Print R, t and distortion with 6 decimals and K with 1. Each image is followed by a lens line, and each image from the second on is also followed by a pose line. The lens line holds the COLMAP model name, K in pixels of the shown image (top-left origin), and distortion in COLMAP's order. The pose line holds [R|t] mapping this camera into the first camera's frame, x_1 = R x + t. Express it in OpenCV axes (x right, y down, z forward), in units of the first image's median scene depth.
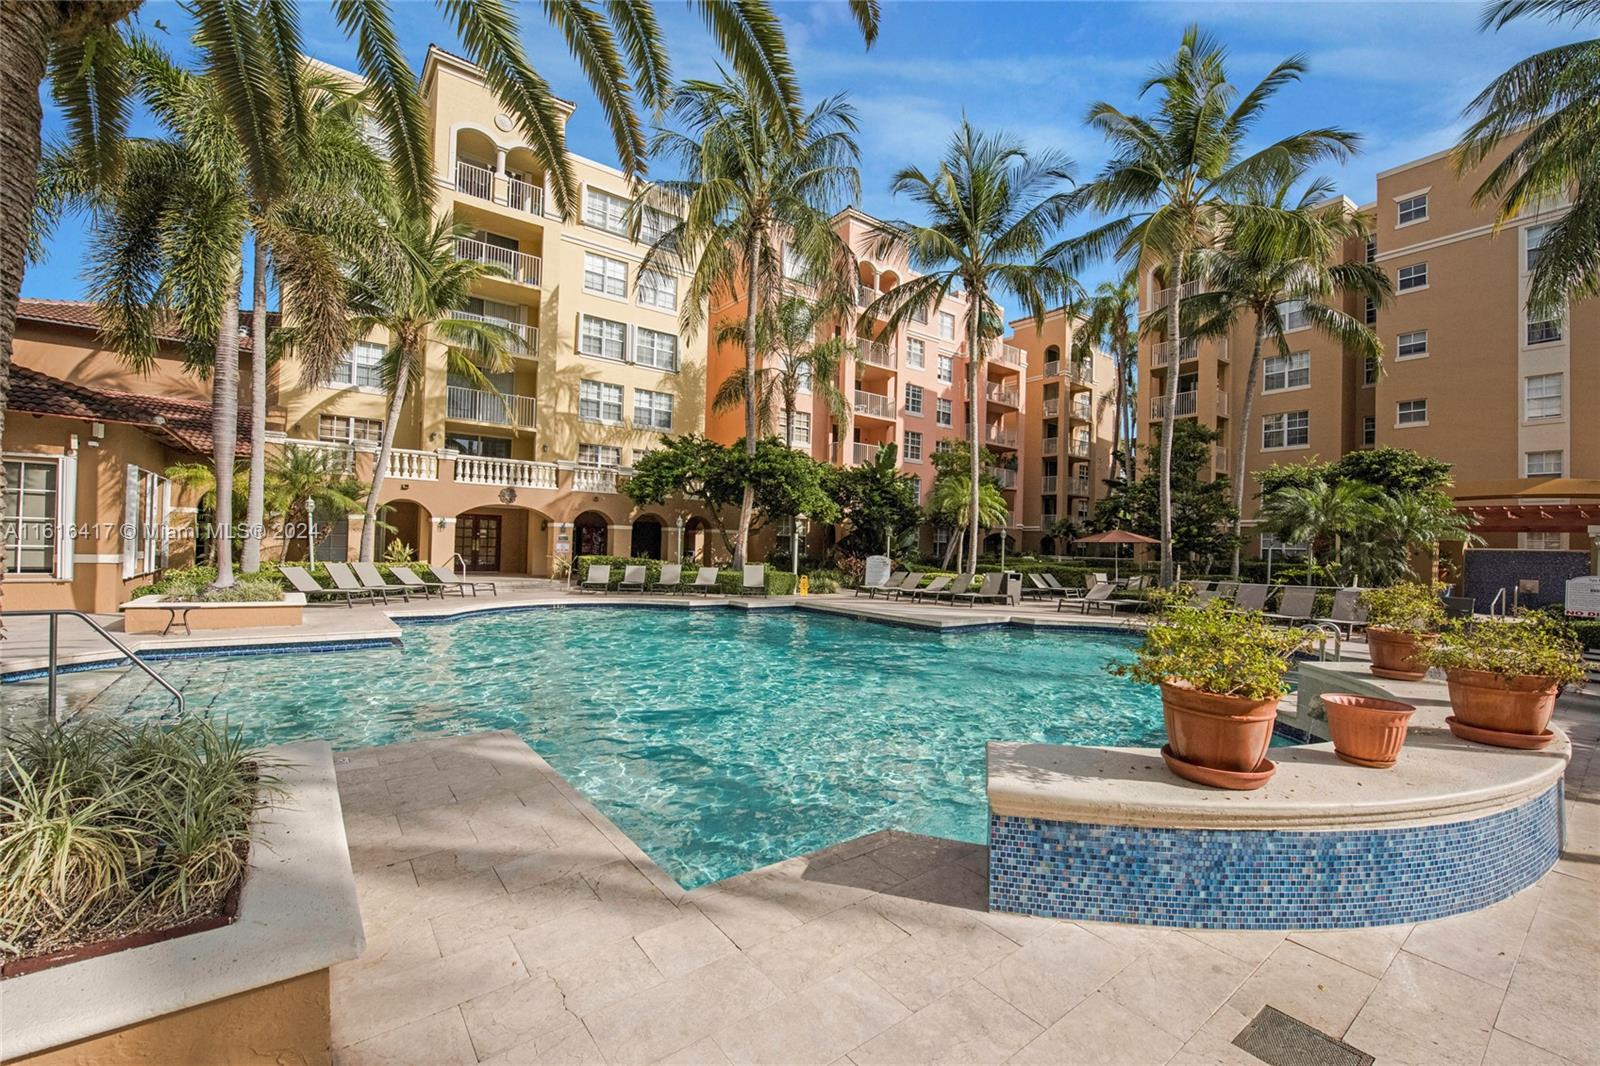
lens RADIAL K [[695.9, 0, 800.1], [0, 695.9, 535.4], [0, 0, 1]] dist [0.000962, 0.000018]
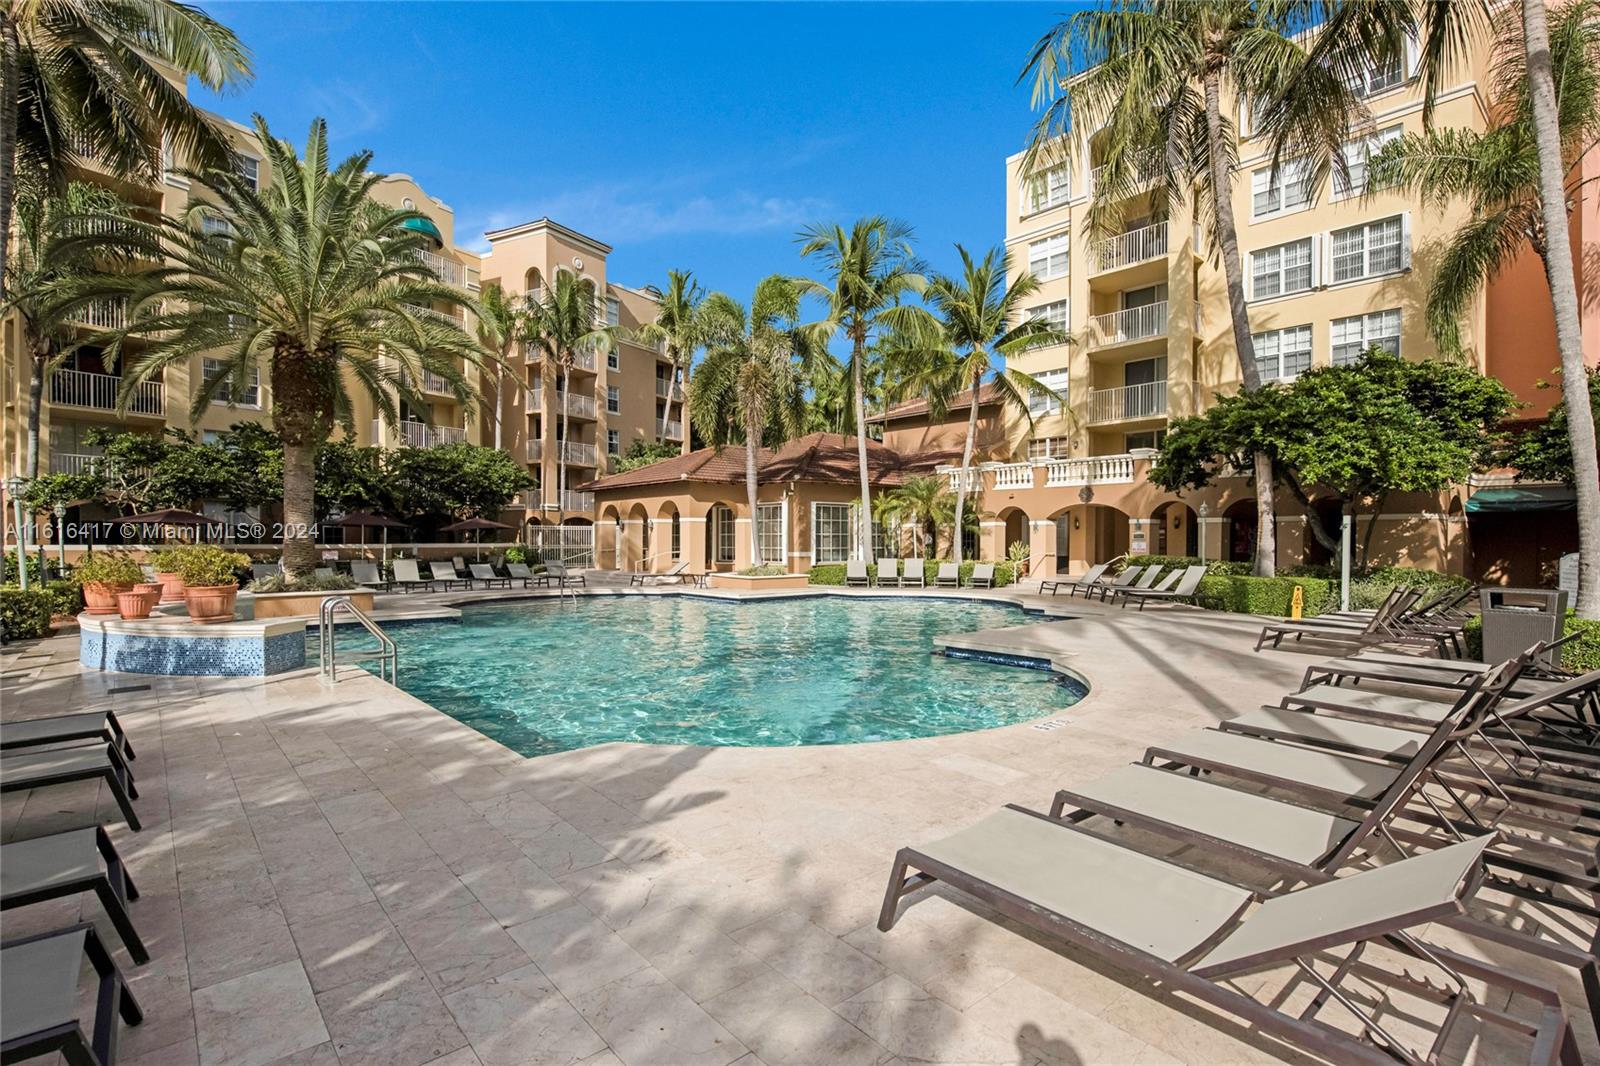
lens RADIAL K [[730.7, 0, 813.1], [0, 730.7, 540.9], [0, 0, 1]] dist [-0.001939, 0.000146]
pose [[0.107494, -0.029414, -0.993771, 0.525110], [0.010377, 0.999541, -0.028462, 0.031750], [0.994152, -0.007253, 0.107750, 0.491774]]
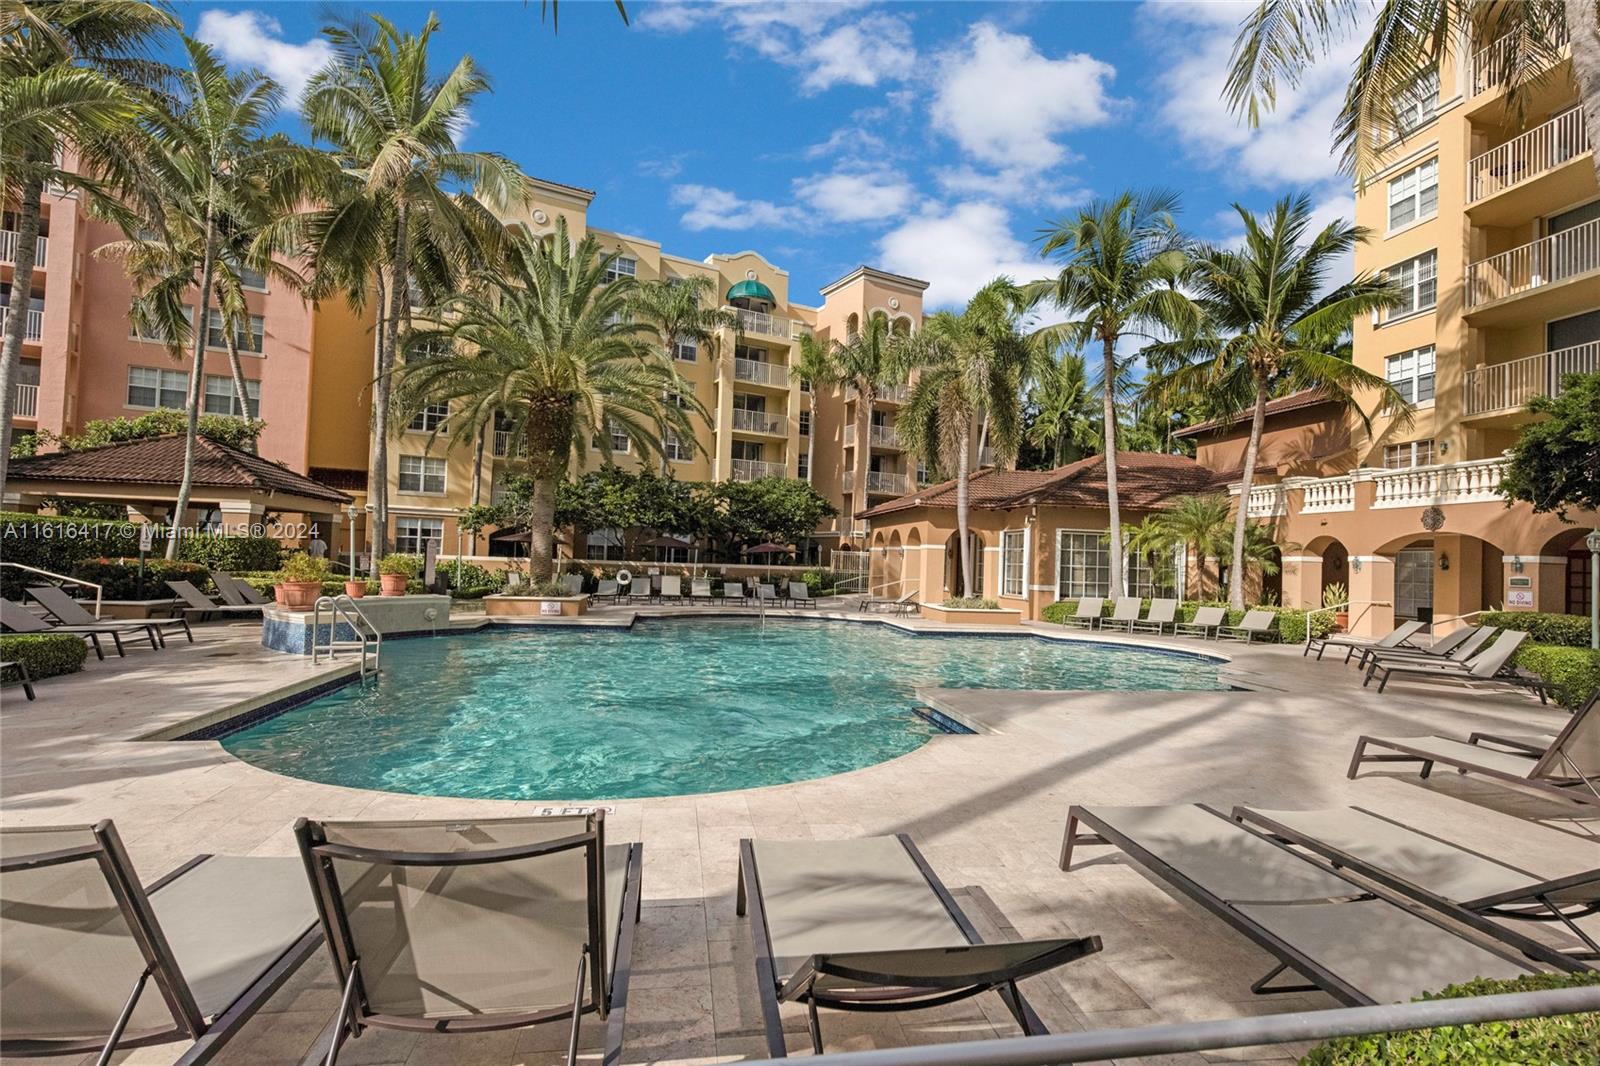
lens RADIAL K [[722.7, 0, 797.6], [0, 722.7, 535.8], [0, 0, 1]] dist [-0.001435, -0.000817]
pose [[-0.412478, -0.078969, -0.907538, 0.435559], [-0.039789, 0.996847, -0.068656, 0.030193], [0.910098, 0.007791, -0.414319, 0.704644]]
